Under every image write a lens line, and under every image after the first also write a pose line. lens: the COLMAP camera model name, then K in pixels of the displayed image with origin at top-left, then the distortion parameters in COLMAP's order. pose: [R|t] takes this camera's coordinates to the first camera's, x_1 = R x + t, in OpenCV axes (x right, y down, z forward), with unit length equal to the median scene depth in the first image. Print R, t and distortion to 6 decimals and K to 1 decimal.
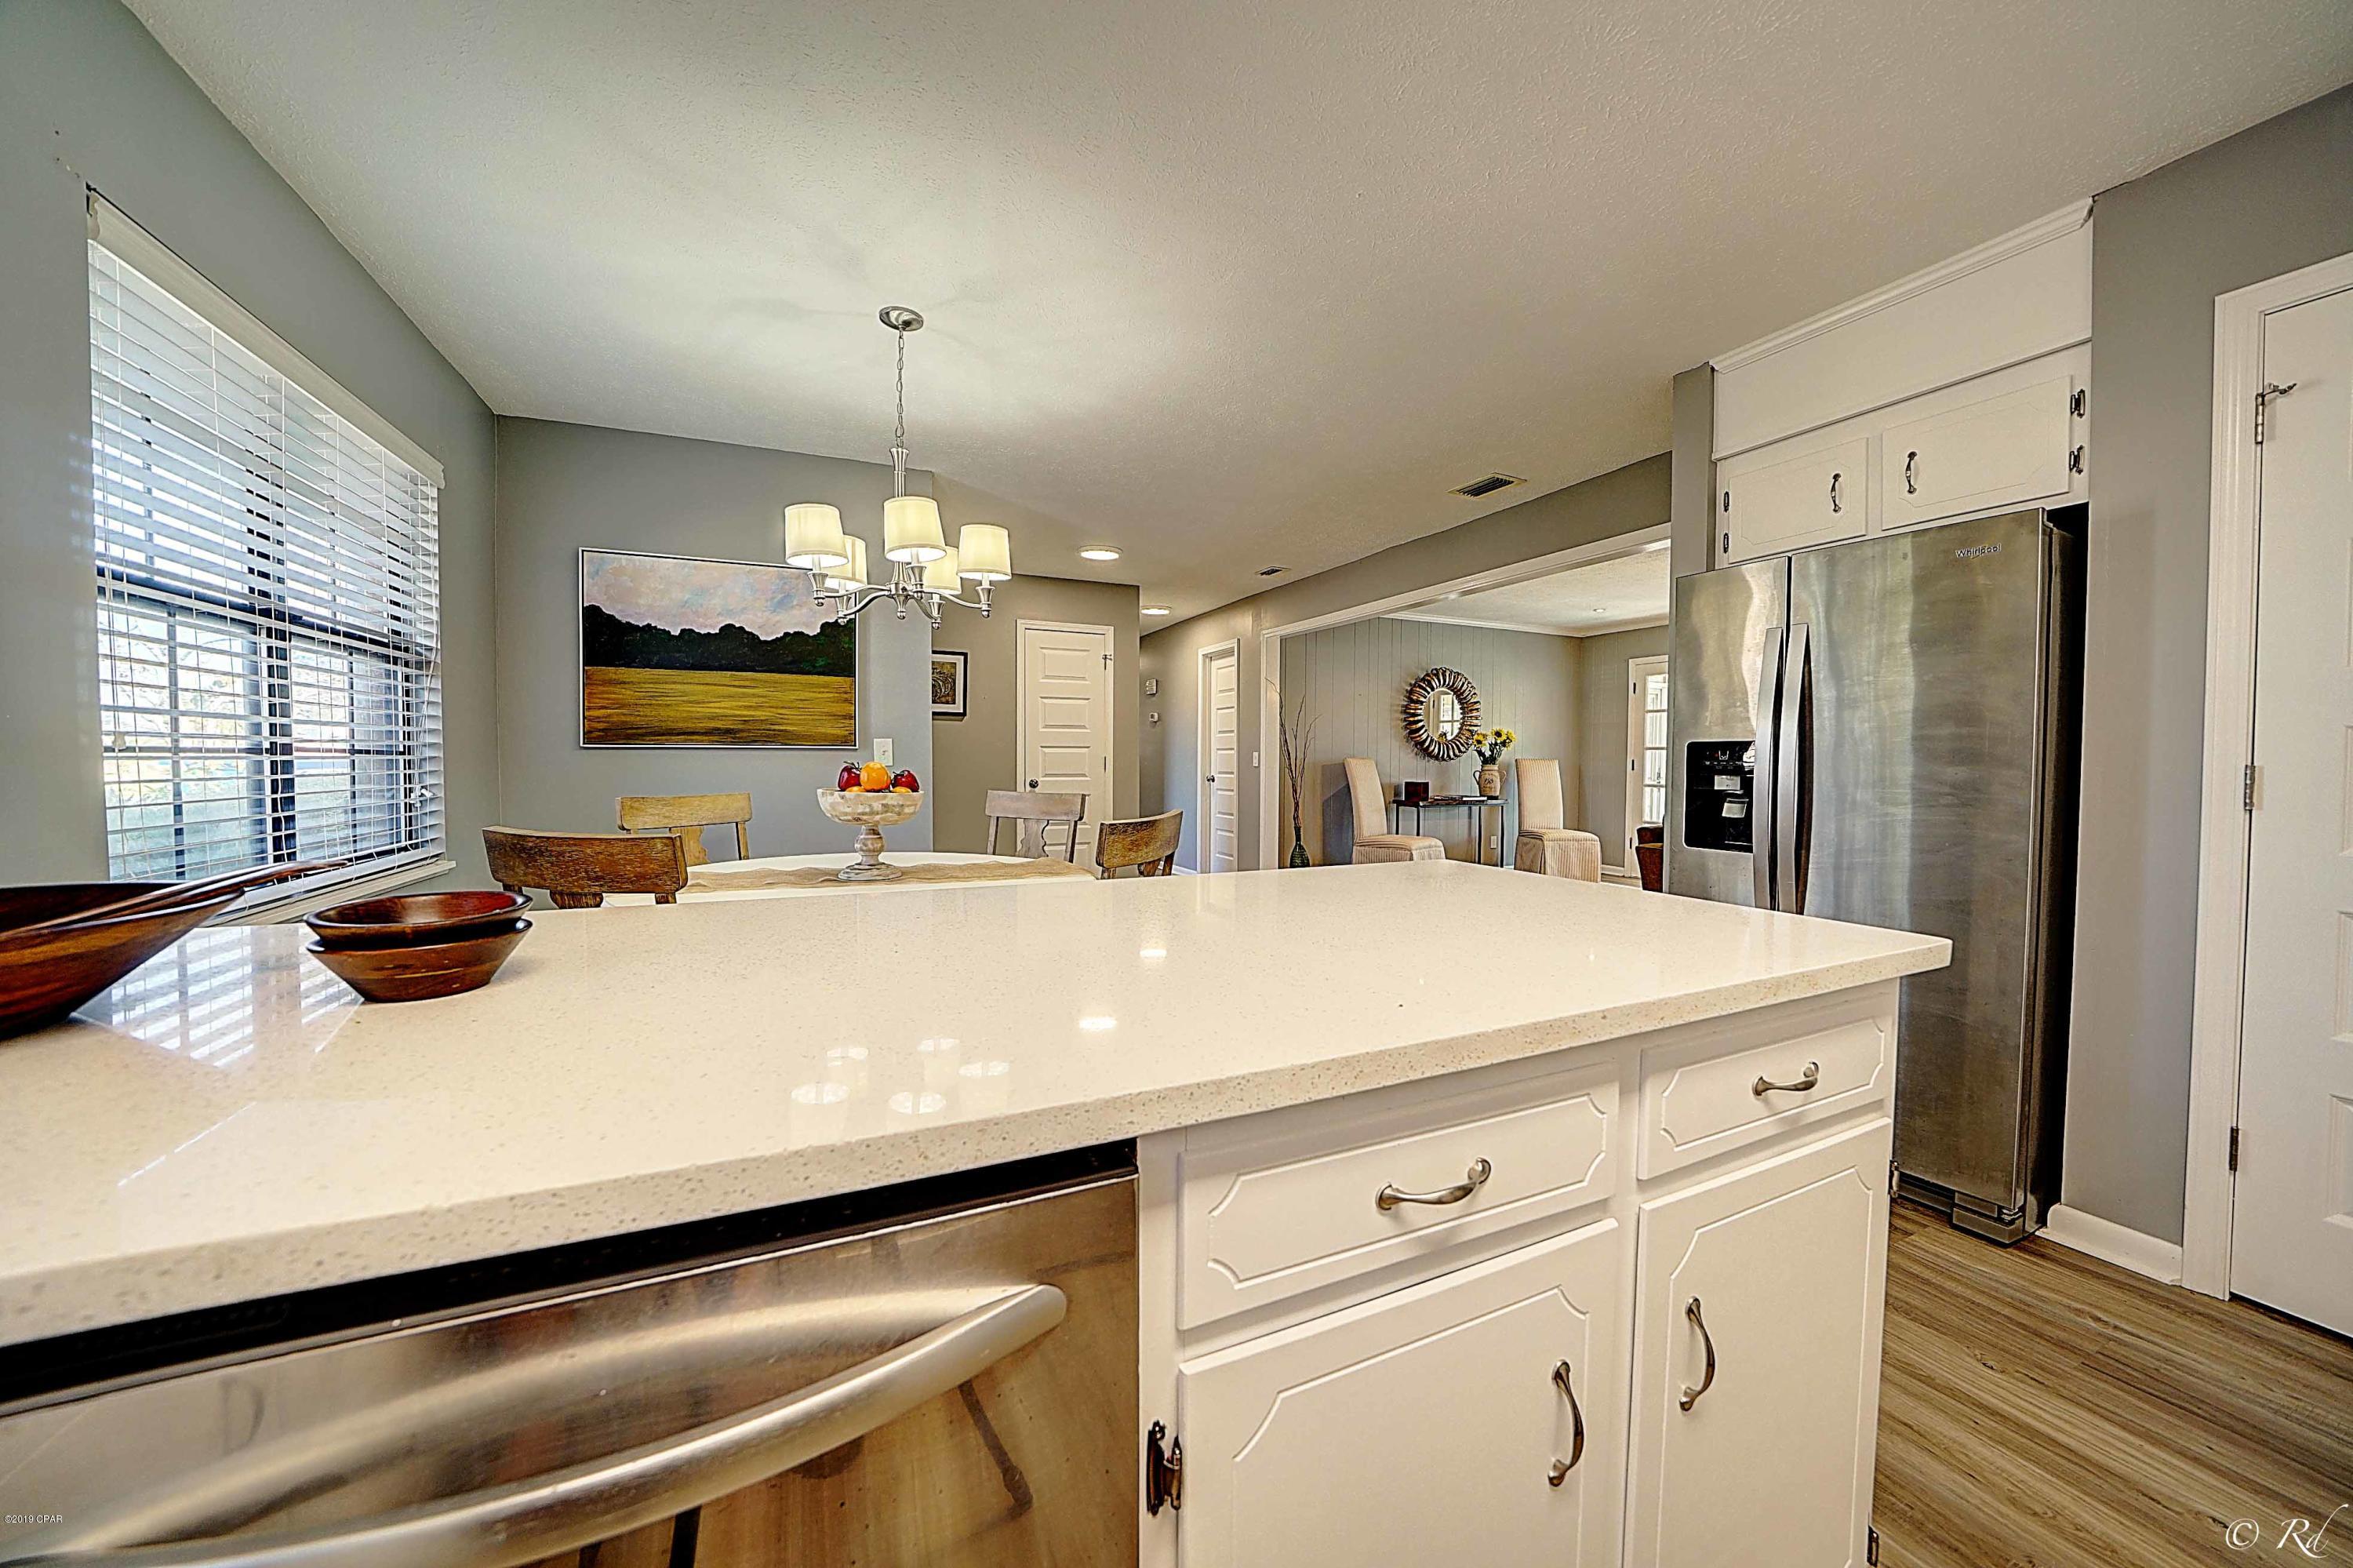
lens RADIAL K [[820.8, 0, 1166.8], [0, 820.8, 782.3], [0, 0, 1]] dist [-0.024064, 0.000155]
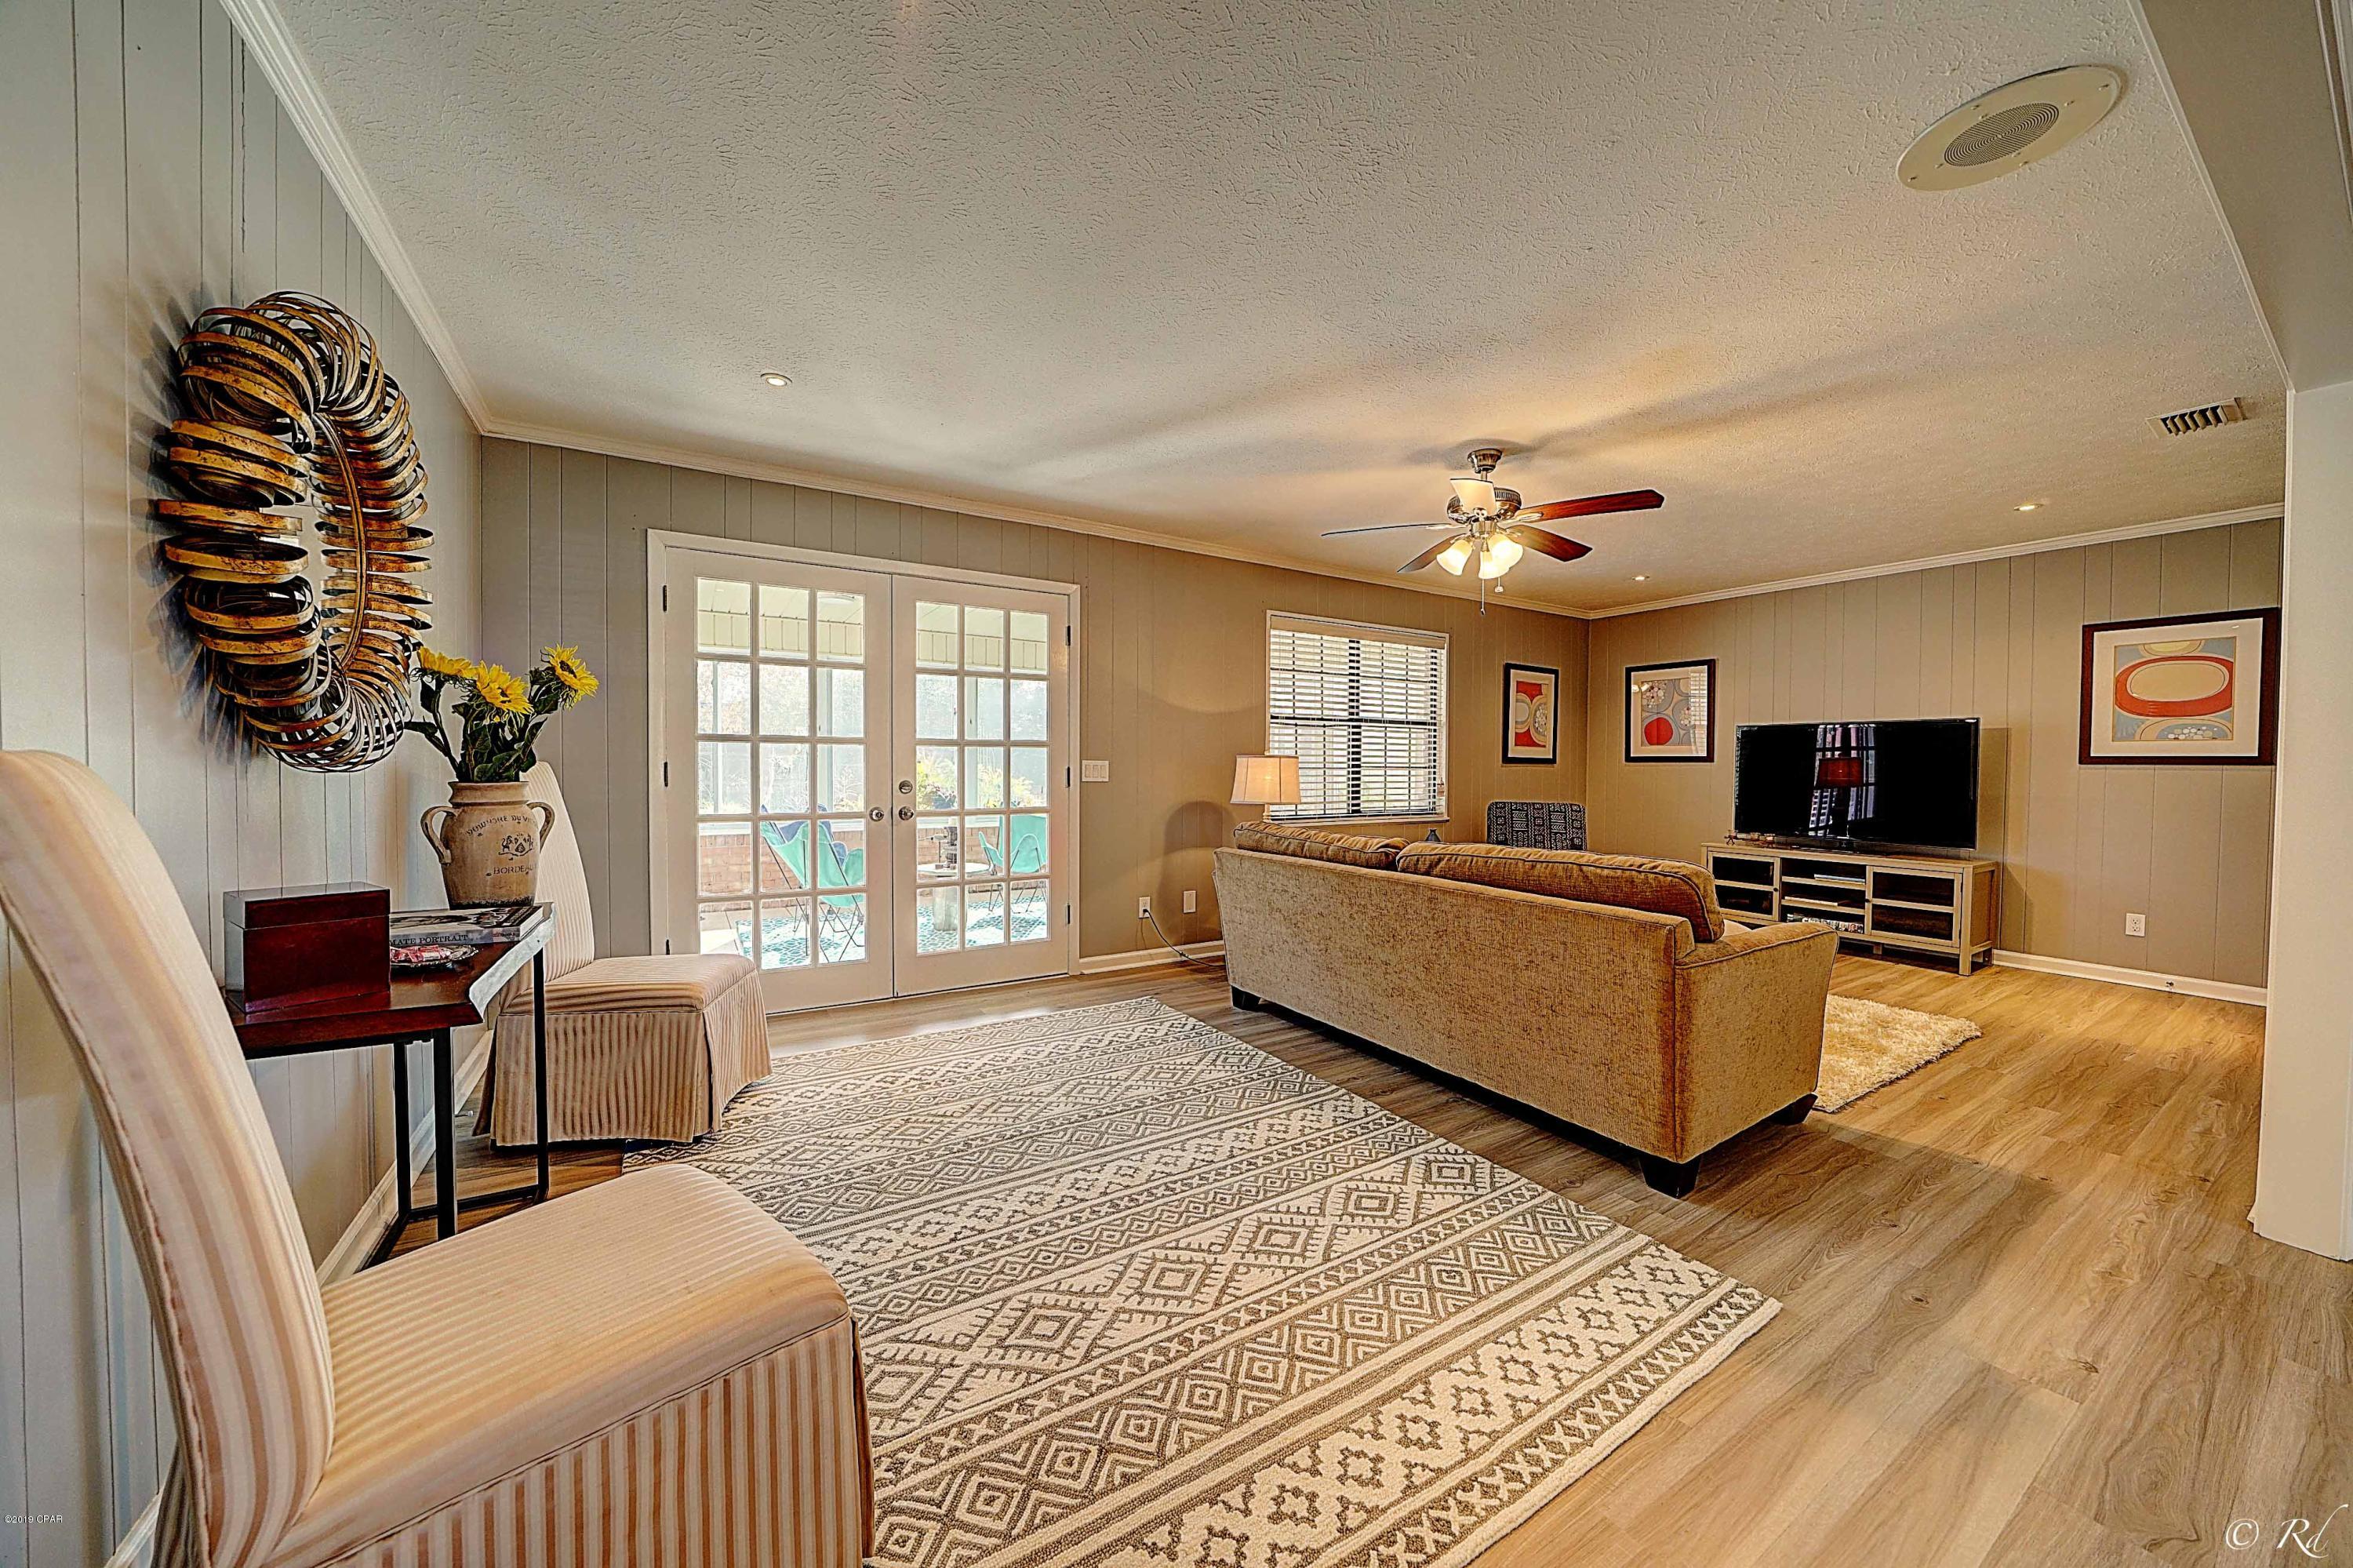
lens RADIAL K [[814.4, 0, 1174.8], [0, 814.4, 786.1], [0, 0, 1]] dist [-0.026771, 0.002528]
pose [[-0.120393, -0.032183, 0.992205, 0.137446], [0.021417, 0.999158, 0.035007, -0.029870], [-0.992495, 0.025465, -0.119602, 0.981357]]
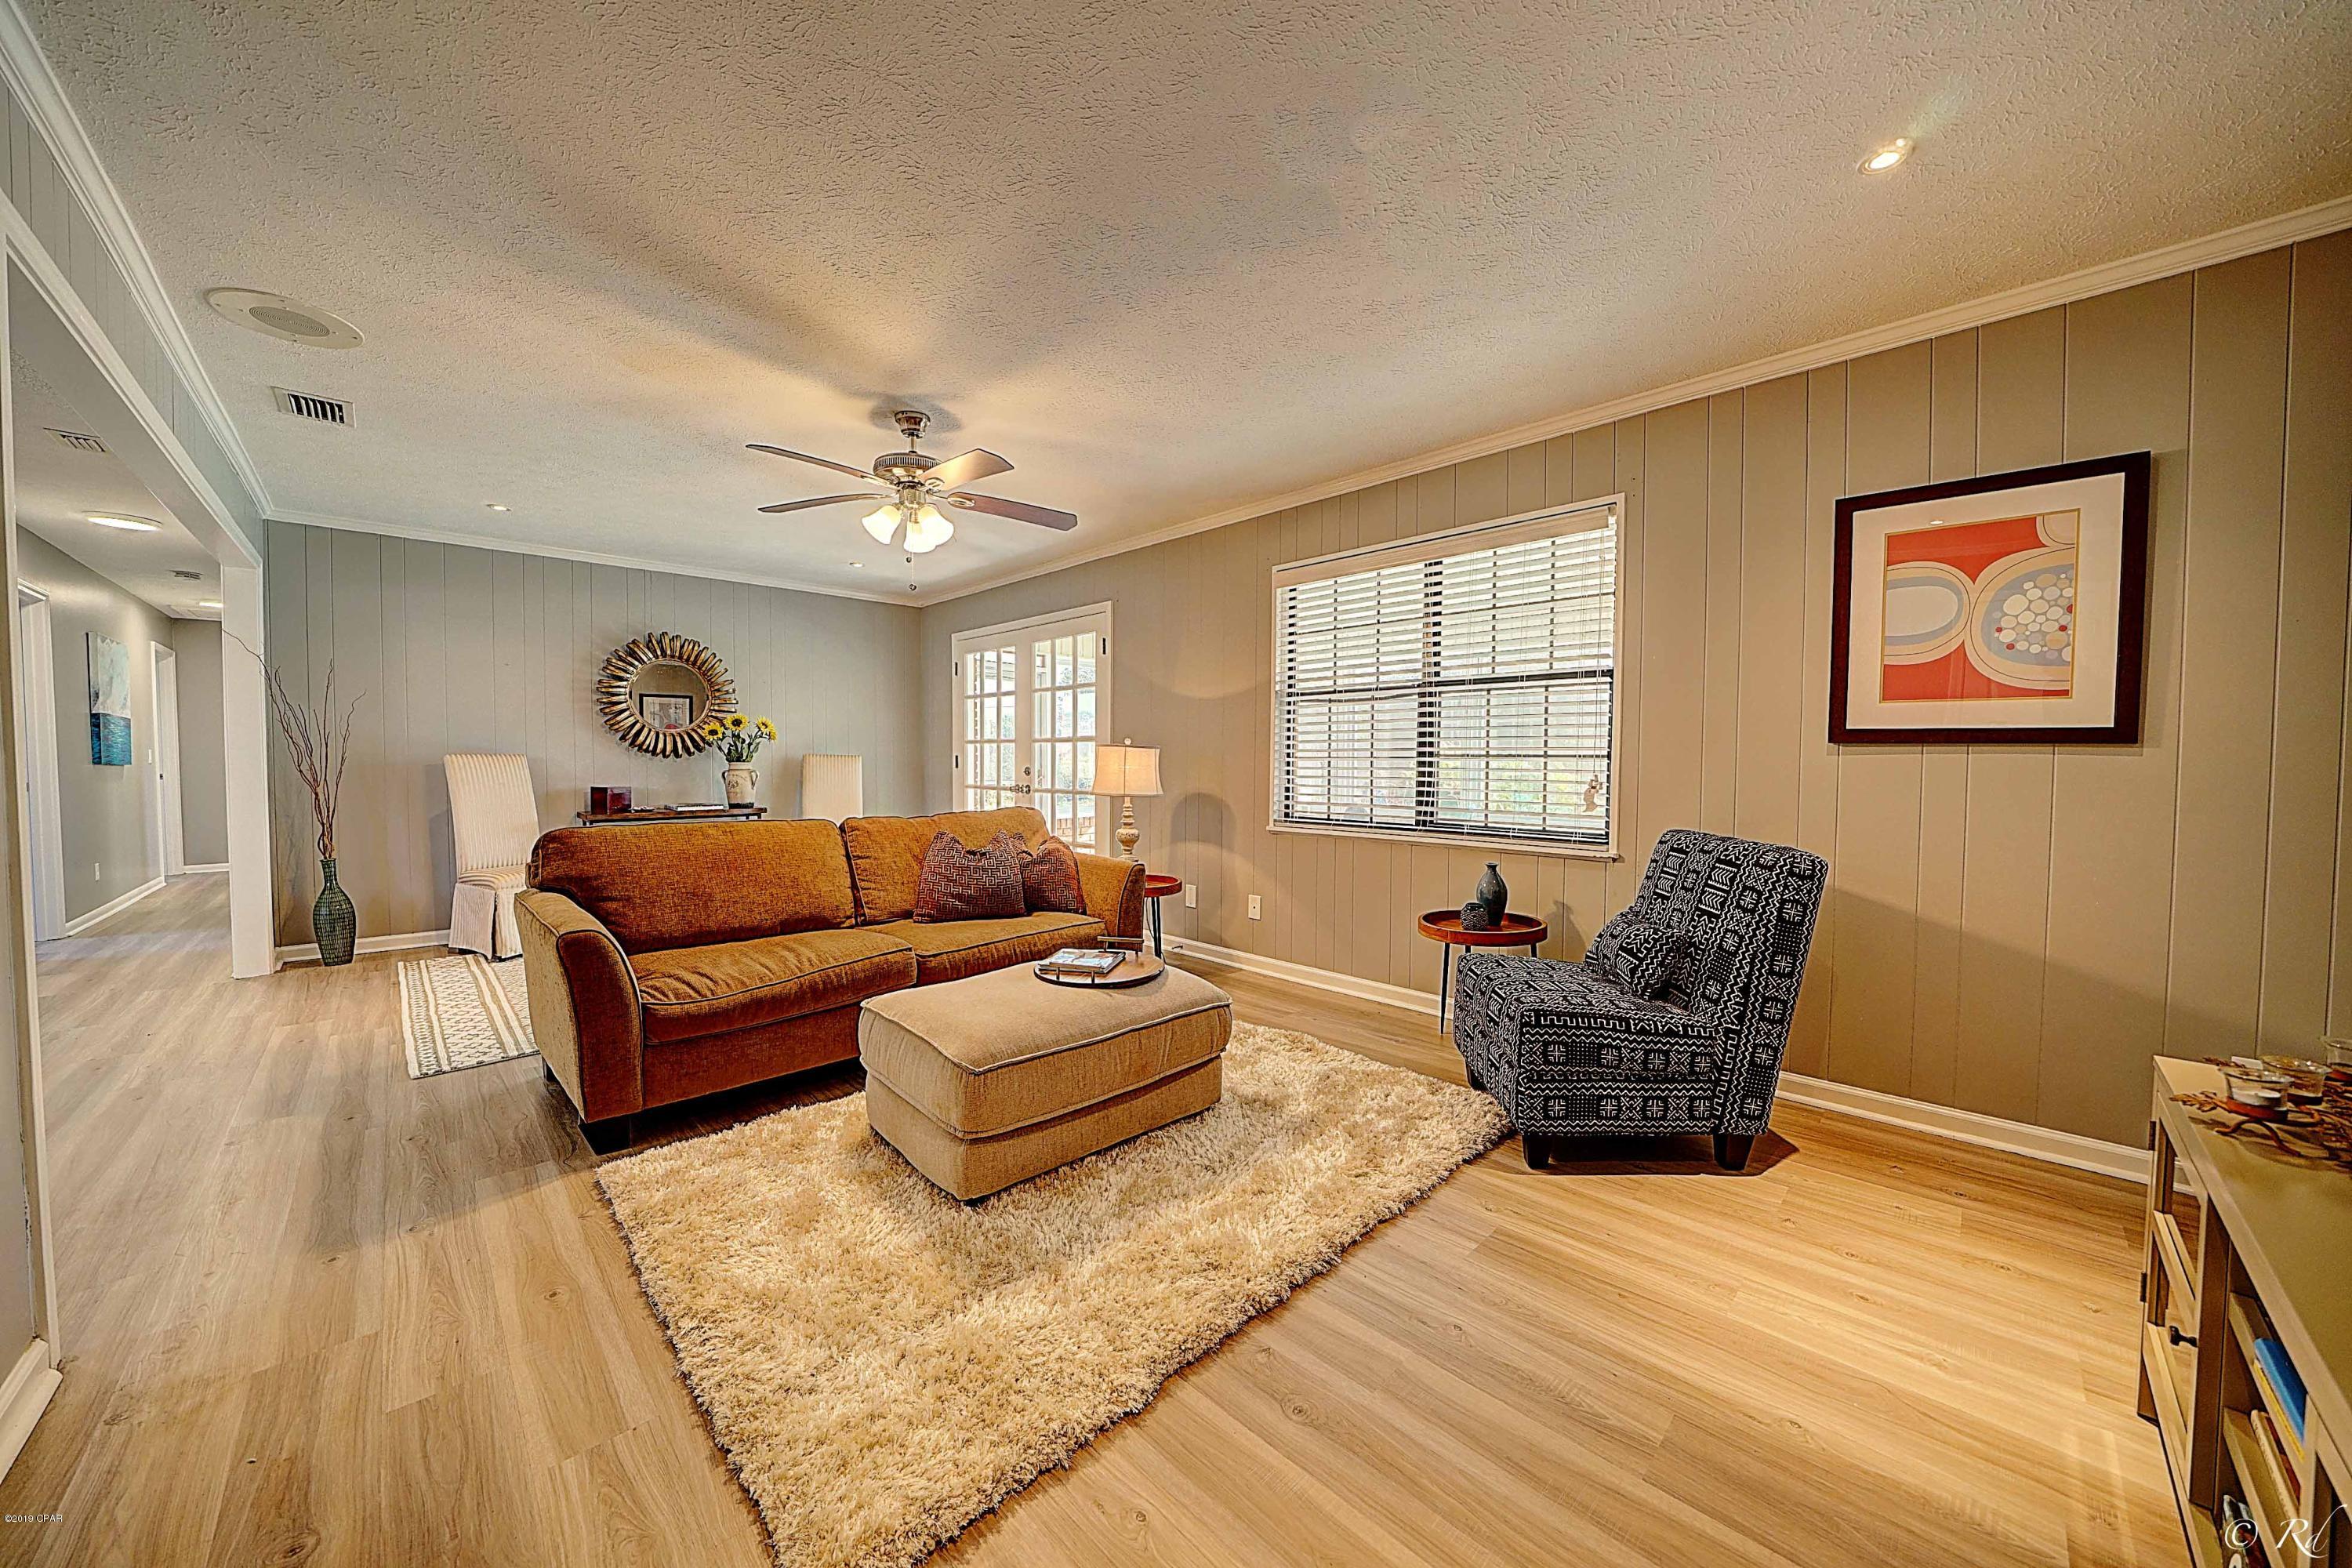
lens RADIAL K [[814.0, 0, 1174.3], [0, 814.0, 786.1], [0, 0, 1]] dist [-0.026771, 0.002528]
pose [[0.940496, -0.017047, 0.339376, 0.630740], [0.014348, 0.999842, 0.010462, -0.002051], [-0.339500, -0.004970, 0.940593, 0.182235]]
